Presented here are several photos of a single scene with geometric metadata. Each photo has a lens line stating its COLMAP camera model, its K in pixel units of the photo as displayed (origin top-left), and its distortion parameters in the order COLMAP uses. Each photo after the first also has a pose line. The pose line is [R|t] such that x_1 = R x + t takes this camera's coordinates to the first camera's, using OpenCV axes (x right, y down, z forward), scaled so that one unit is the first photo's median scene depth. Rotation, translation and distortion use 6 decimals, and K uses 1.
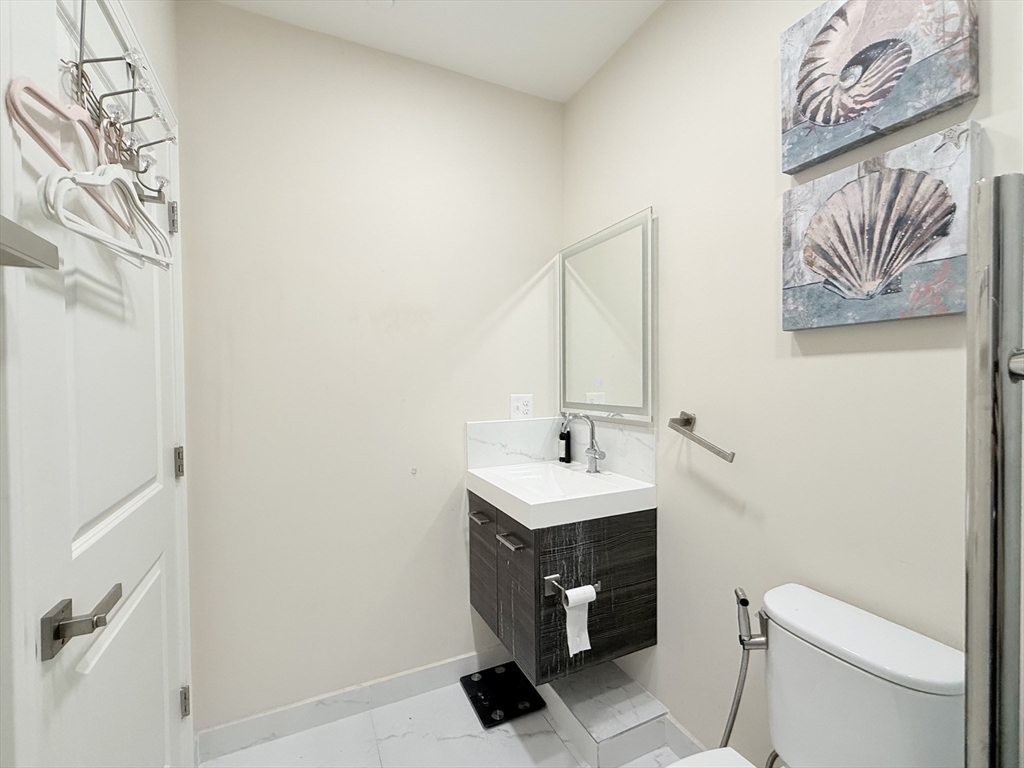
lens RADIAL K [[444.6, 0, 512.0], [0, 444.6, 384.0], [0, 0, 1]] dist [-0.000648, 0.000377]
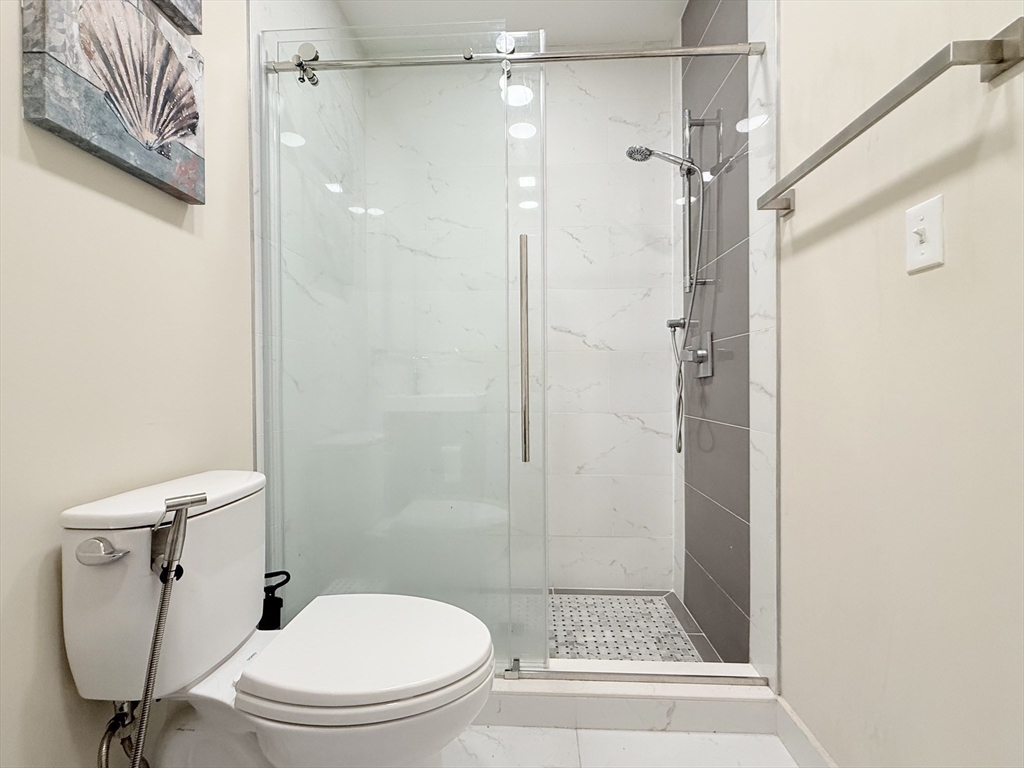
lens RADIAL K [[444.6, 0, 512.0], [0, 444.6, 384.0], [0, 0, 1]] dist [-0.000648, 0.000377]
pose [[-0.878890, 0.012533, 0.476859, -0.306338], [0.021440, 0.999682, 0.013241, 0.300924], [-0.476542, 0.021861, -0.878880, 1.430983]]
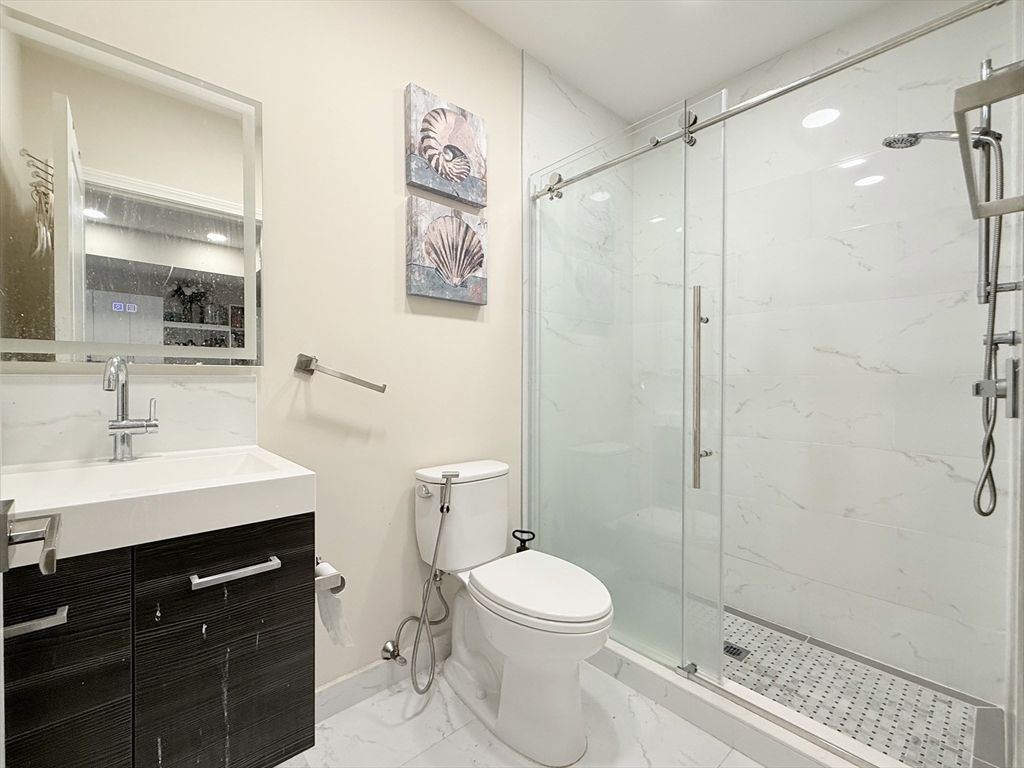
lens RADIAL K [[444.6, 0, 512.0], [0, 444.6, 384.0], [0, 0, 1]] dist [-0.000648, 0.000377]
pose [[-0.282640, 0.004214, 0.959217, -0.948707], [0.013445, 0.999910, -0.000431, 0.197061], [-0.959132, 0.012775, -0.282671, 1.258302]]
